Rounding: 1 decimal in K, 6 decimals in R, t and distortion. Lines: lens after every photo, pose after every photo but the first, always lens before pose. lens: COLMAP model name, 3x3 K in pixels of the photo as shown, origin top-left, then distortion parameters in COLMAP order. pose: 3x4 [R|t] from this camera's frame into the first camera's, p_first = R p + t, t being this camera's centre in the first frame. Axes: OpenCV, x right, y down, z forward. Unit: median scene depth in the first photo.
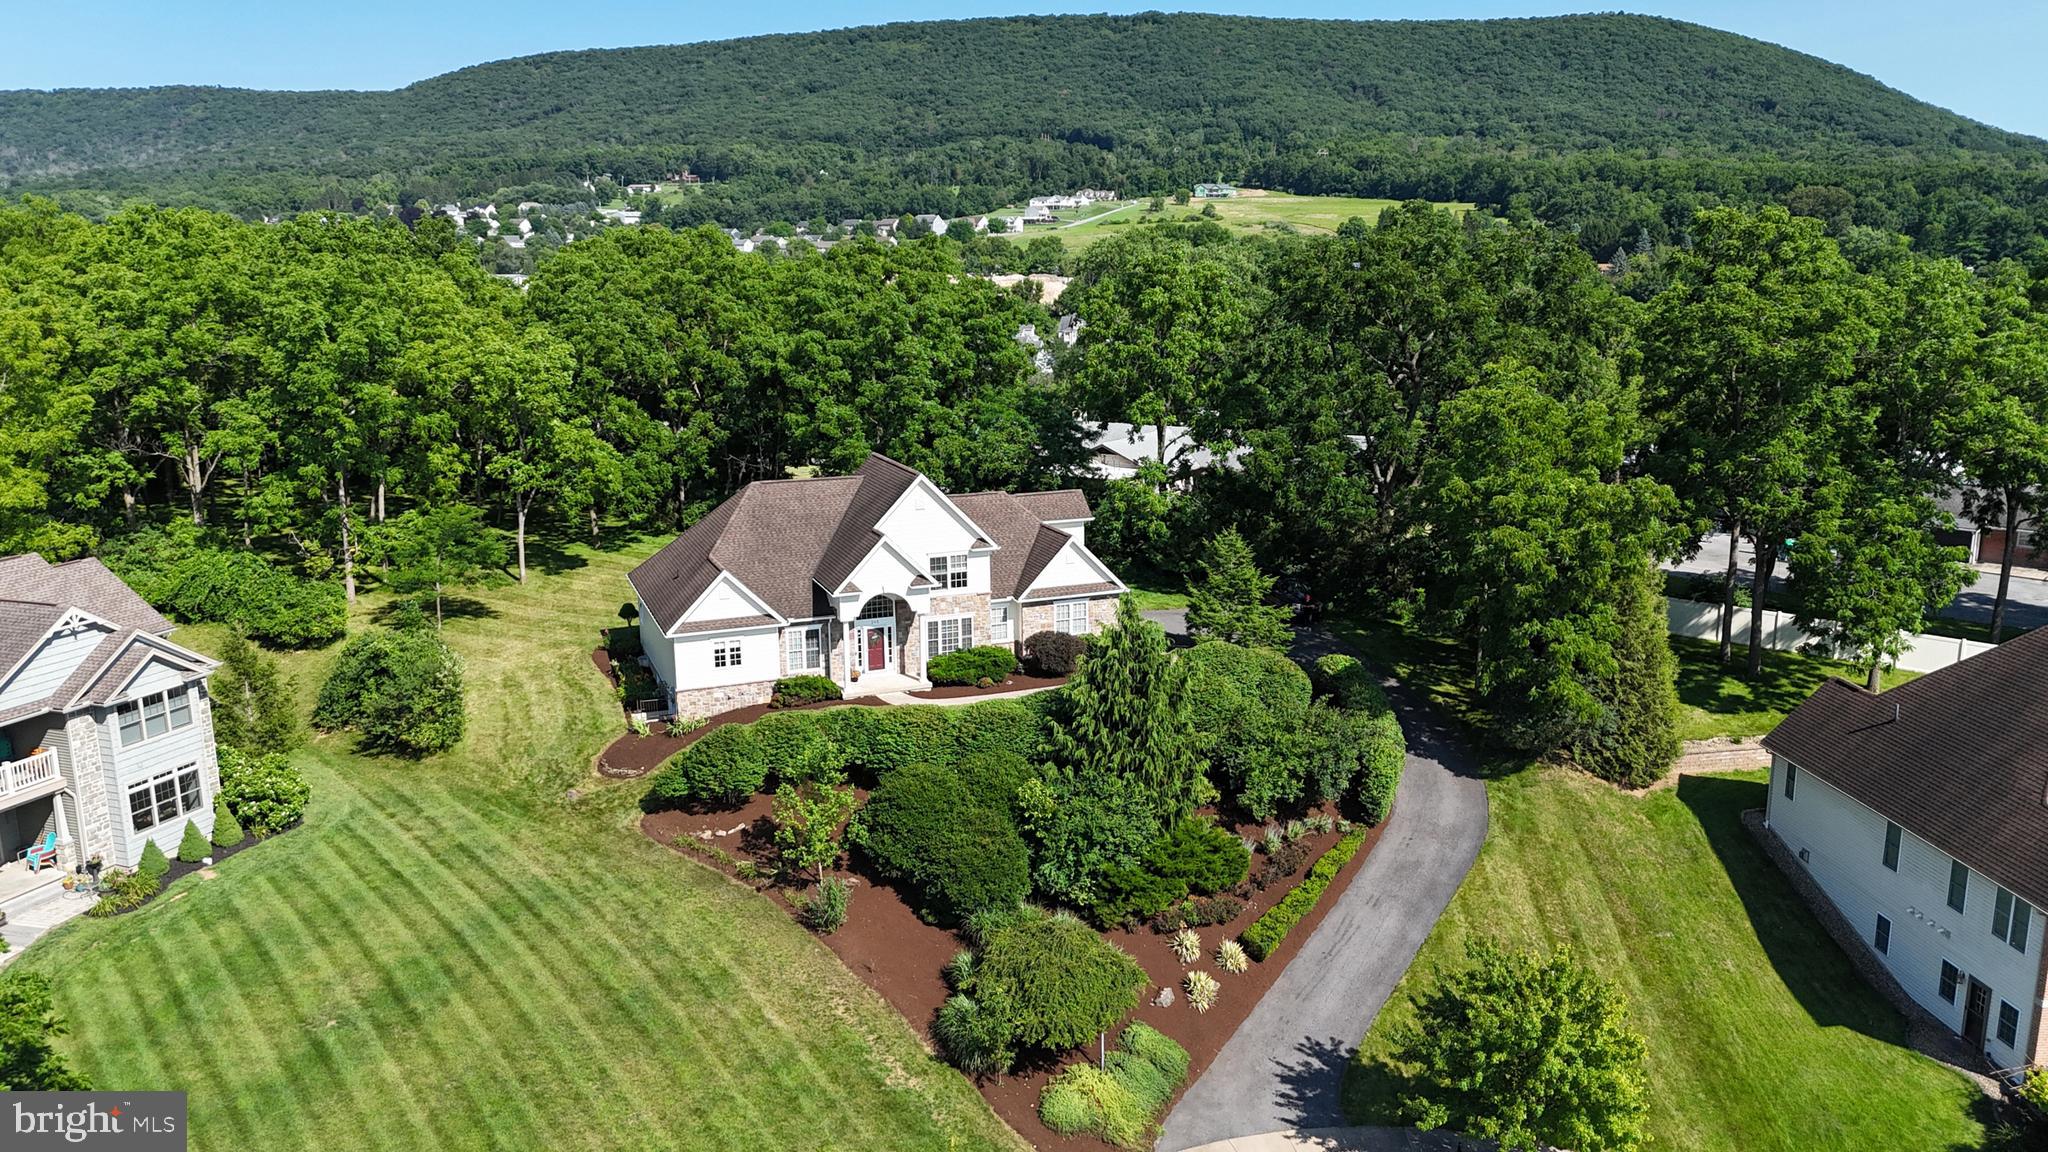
lens RADIAL K [[1503.6, 0, 1026.4], [0, 1503.6, 569.9], [0, 0, 1]] dist [0.083422, -0.087955]
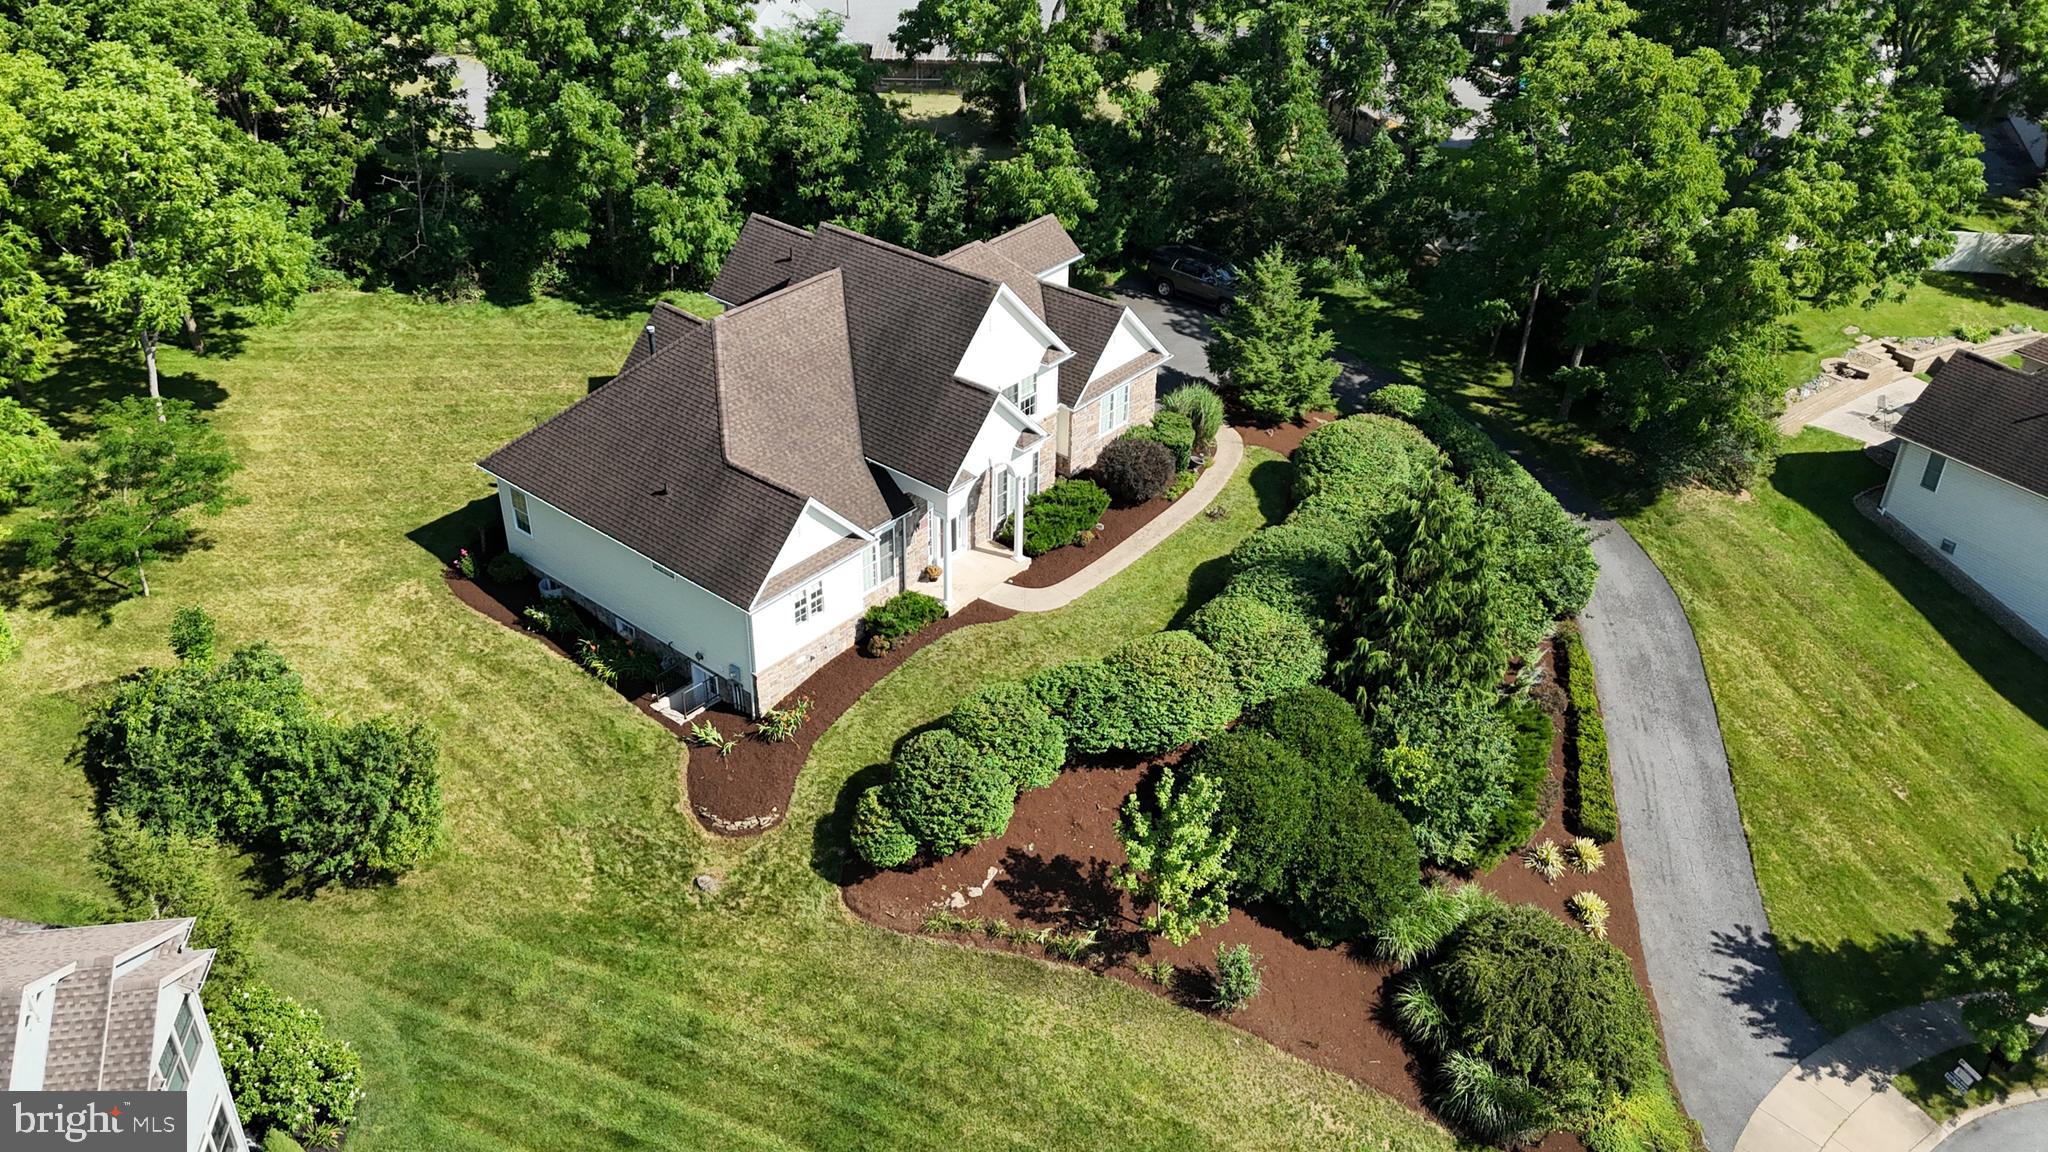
lens RADIAL K [[1641.1, 0, 931.6], [0, 1641.1, 533.8], [0, 0, 1]] dist [0.081804, -0.086233]
pose [[0.895656, -0.232342, 0.379233, -0.412188], [0.096900, 0.934152, 0.343467, -0.218377], [-0.434063, -0.270881, 0.859193, 0.337038]]
